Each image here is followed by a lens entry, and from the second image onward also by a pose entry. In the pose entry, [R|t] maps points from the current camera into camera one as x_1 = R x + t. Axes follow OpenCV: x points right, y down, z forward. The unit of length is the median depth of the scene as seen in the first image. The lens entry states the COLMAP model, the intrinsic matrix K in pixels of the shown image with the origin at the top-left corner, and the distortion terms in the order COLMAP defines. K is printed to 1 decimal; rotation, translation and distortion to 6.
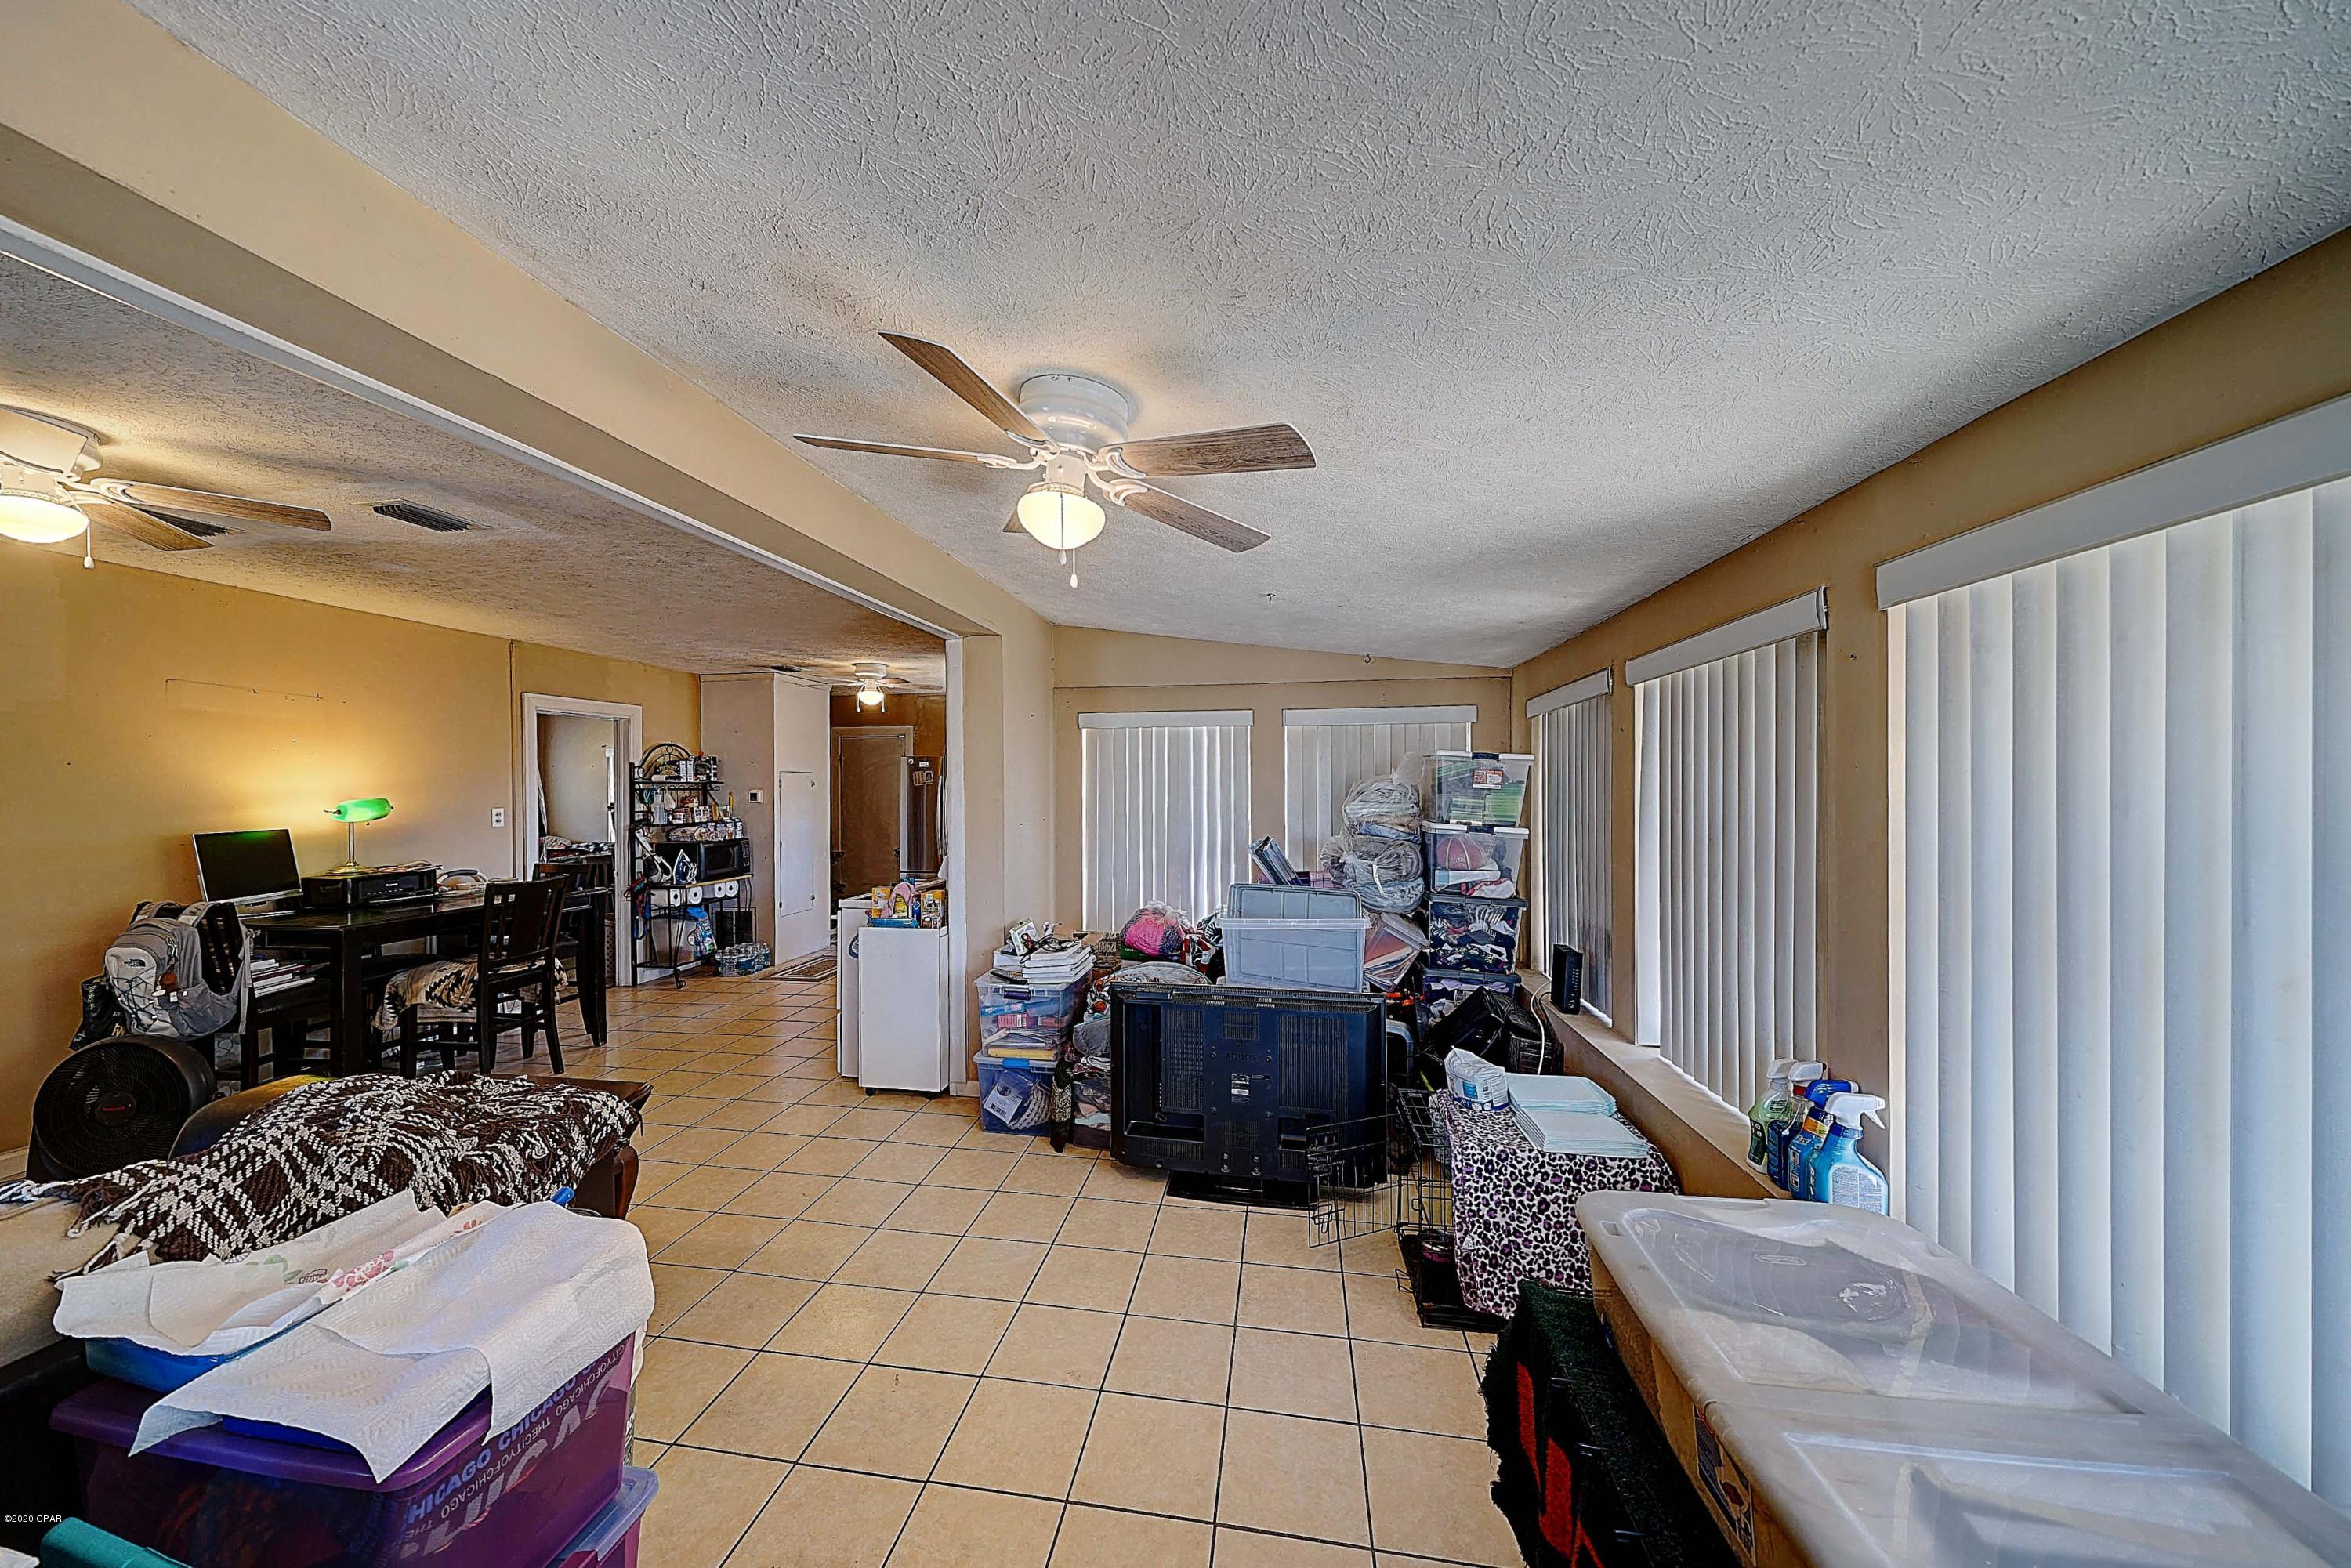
lens RADIAL K [[811.6, 0, 1165.0], [0, 811.6, 788.9], [0, 0, 1]] dist [-0.000376, -0.000121]
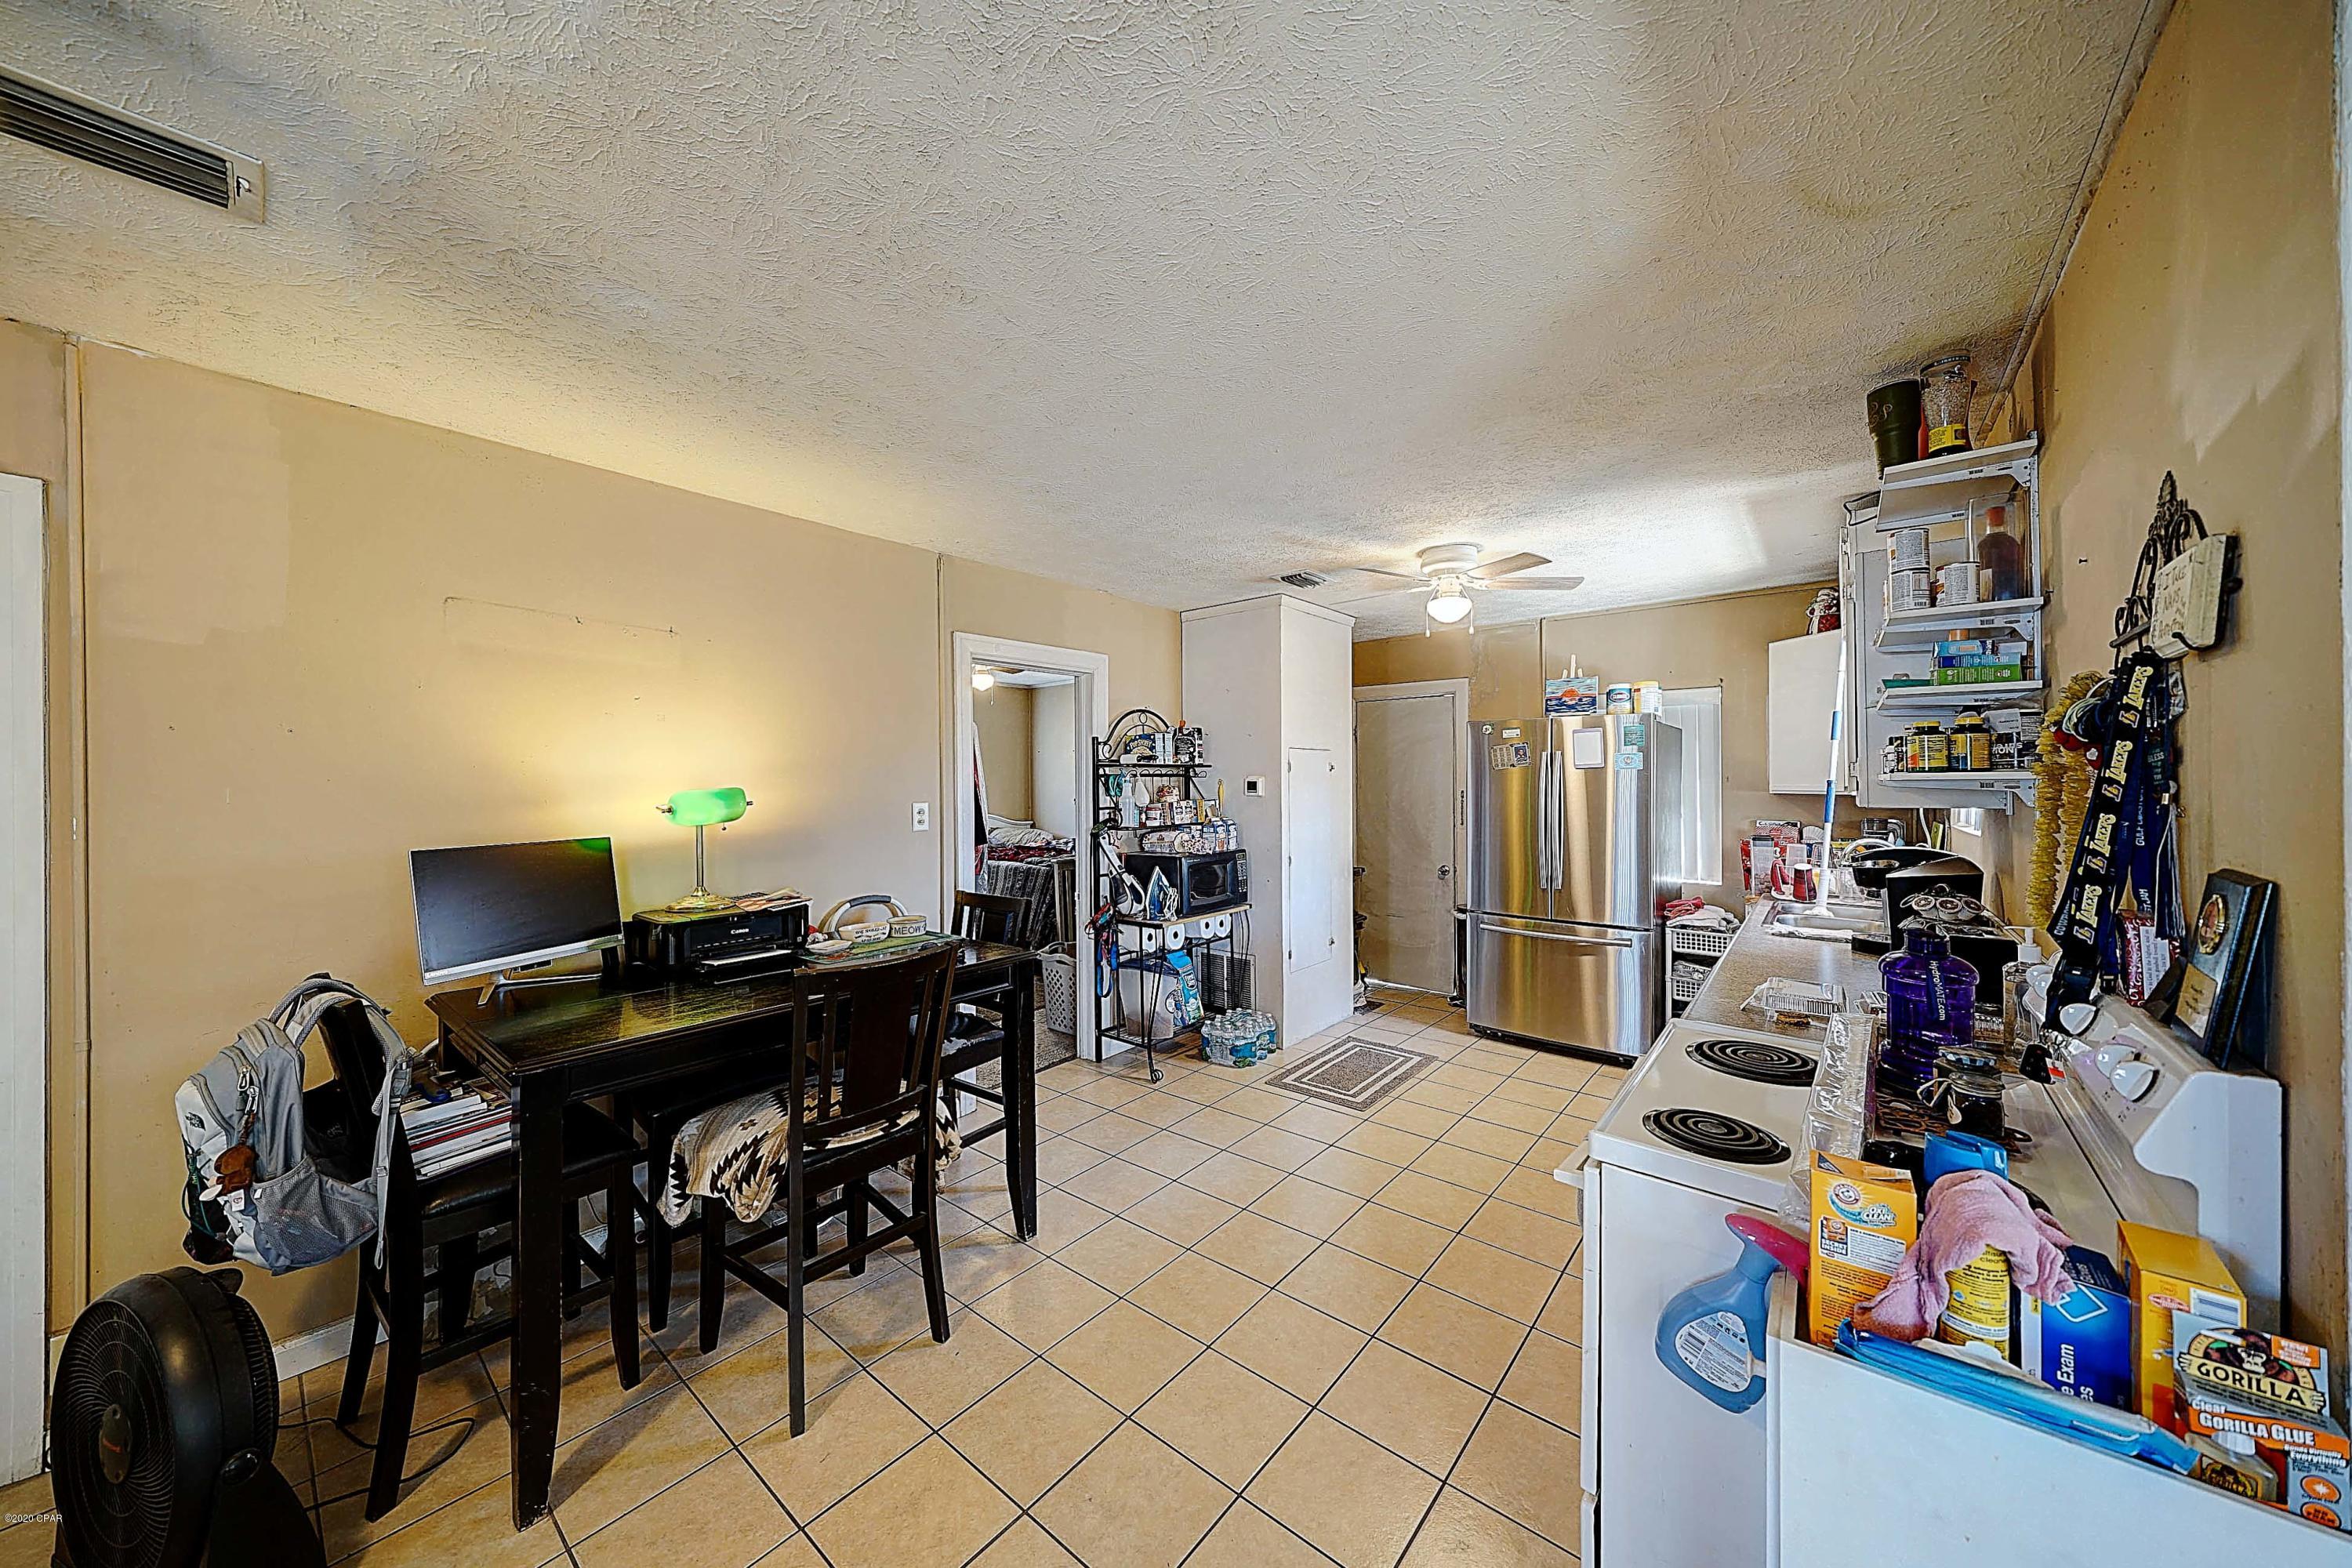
lens RADIAL K [[816.1, 0, 1150.5], [0, 816.1, 776.3], [0, 0, 1]] dist [0.010892, -0.000128]
pose [[0.850422, -0.002072, -0.526096, -0.250710], [0.000639, 0.999996, -0.002906, 0.003375], [0.526100, 0.002135, 0.850420, 0.431853]]
